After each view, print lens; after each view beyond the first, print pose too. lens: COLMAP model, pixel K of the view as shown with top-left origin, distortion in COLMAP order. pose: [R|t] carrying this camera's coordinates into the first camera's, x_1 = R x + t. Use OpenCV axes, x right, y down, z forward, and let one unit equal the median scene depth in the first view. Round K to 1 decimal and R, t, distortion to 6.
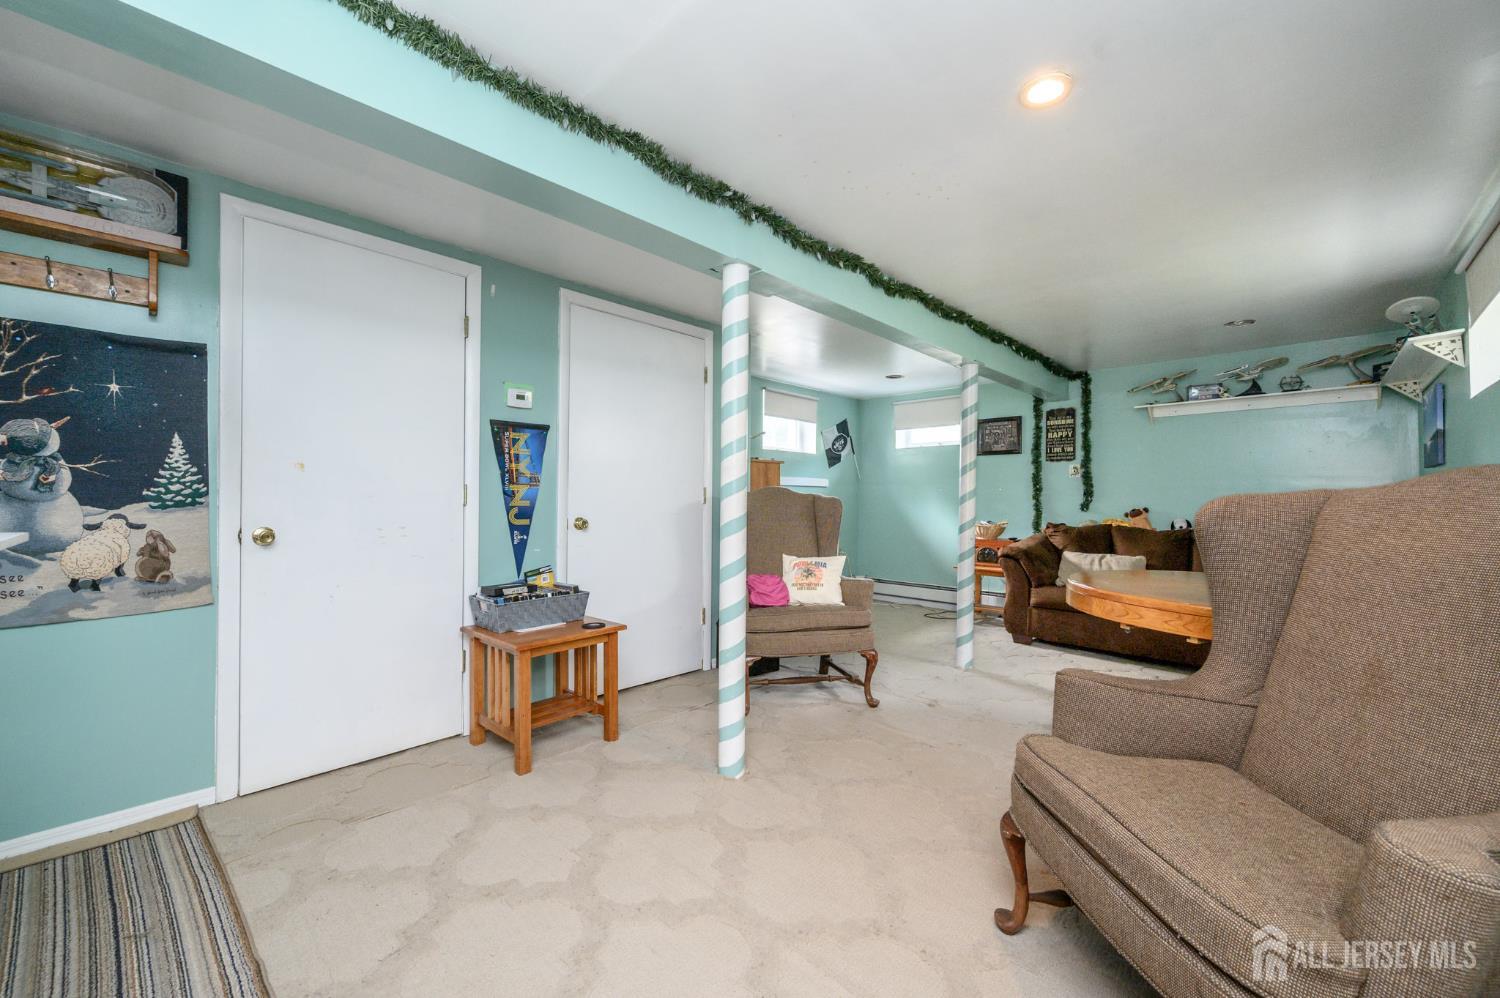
lens RADIAL K [[589.4, 0, 752.0], [0, 589.4, 500.5], [0, 0, 1]] dist [-0.000987, -0.000136]
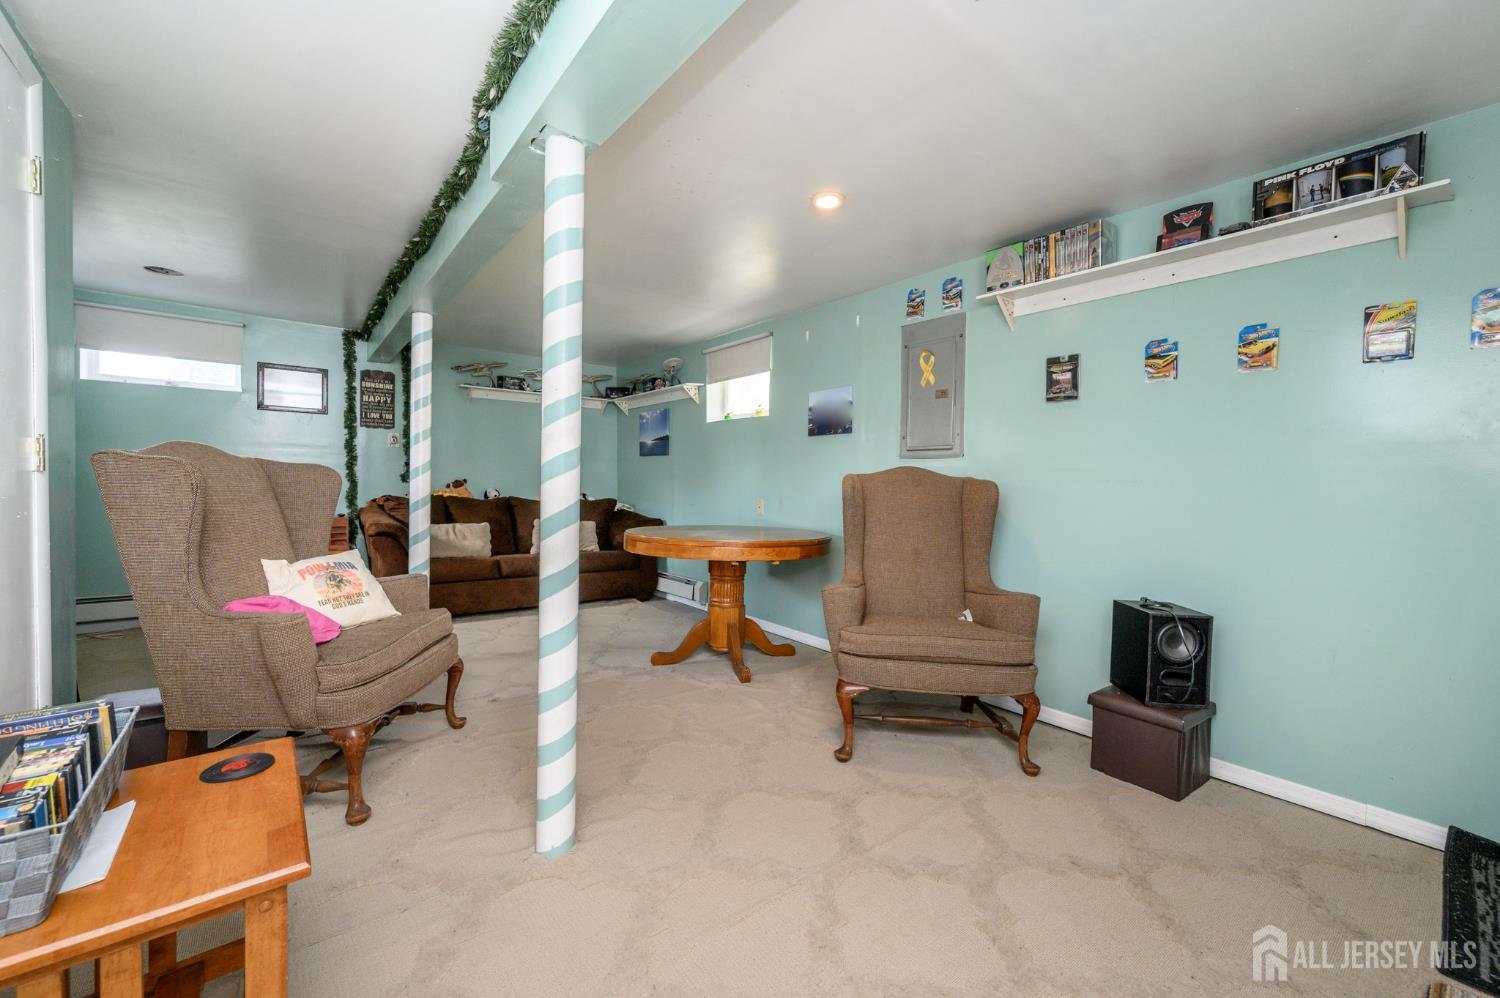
lens RADIAL K [[589.4, 0, 751.9], [0, 589.4, 492.8], [0, 0, 1]] dist [-0.000987, -0.000136]
pose [[0.152894, -0.022682, 0.987982, -0.302629], [-0.017091, 0.999526, 0.025592, 0.000666], [-0.988095, -0.020799, 0.152434, 0.282183]]
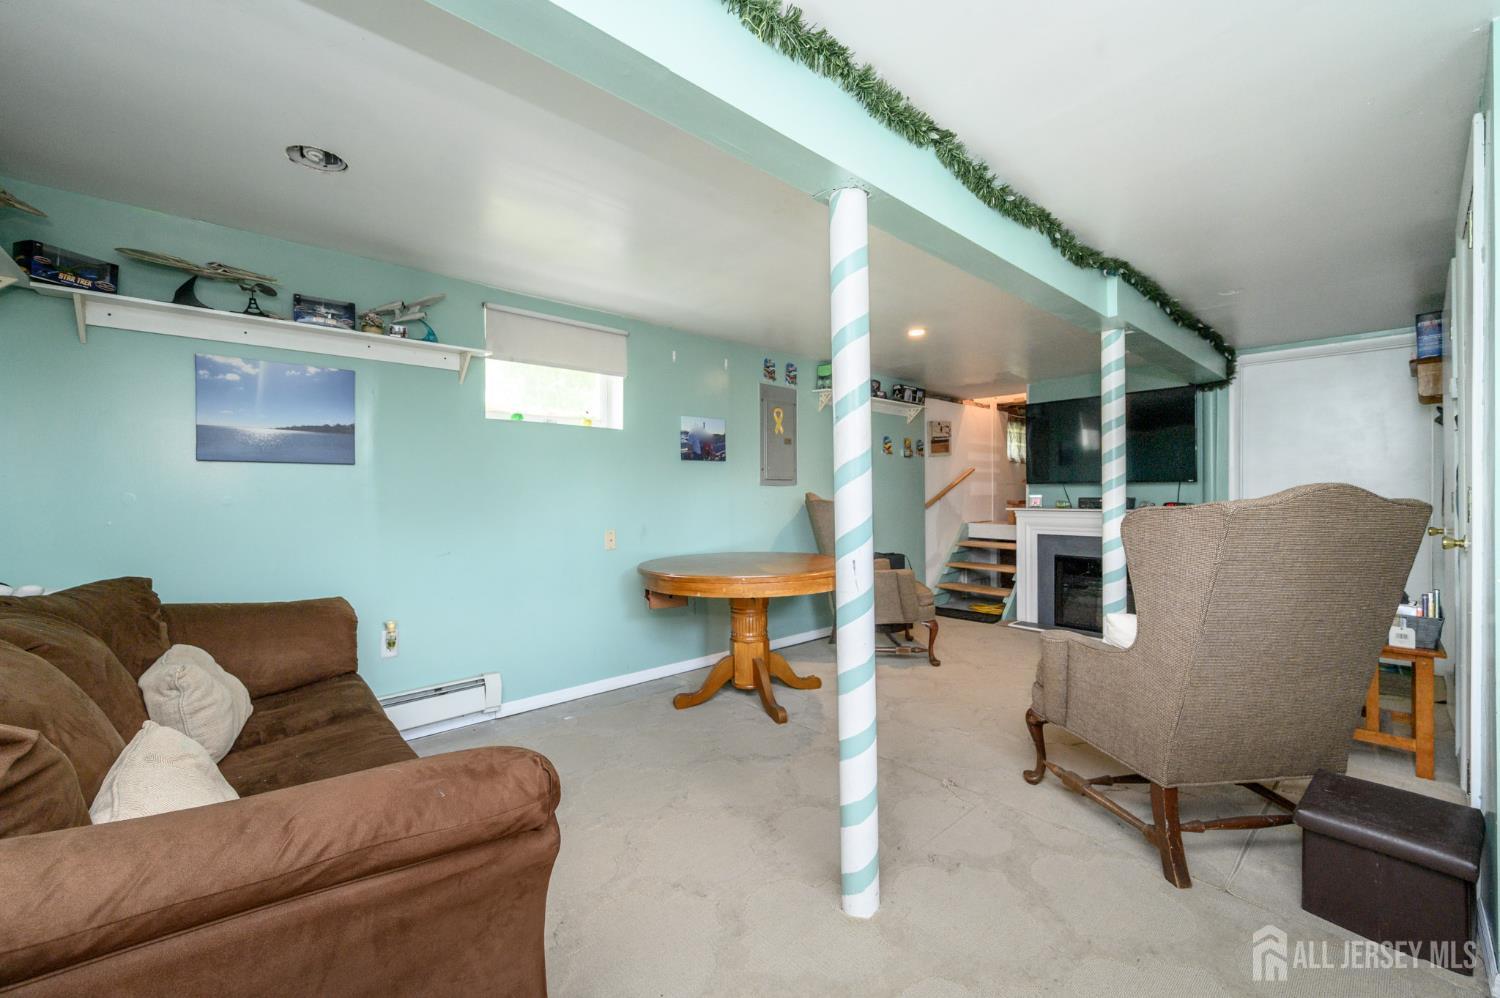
lens RADIAL K [[589.4, 0, 749.5], [0, 589.4, 496.2], [0, 0, 1]] dist [-0.000987, -0.000136]
pose [[-0.995076, 0.003513, 0.099048, 0.265665], [0.003390, 0.999993, -0.001406, -0.006781], [-0.099052, -0.001063, -0.995082, 1.014855]]
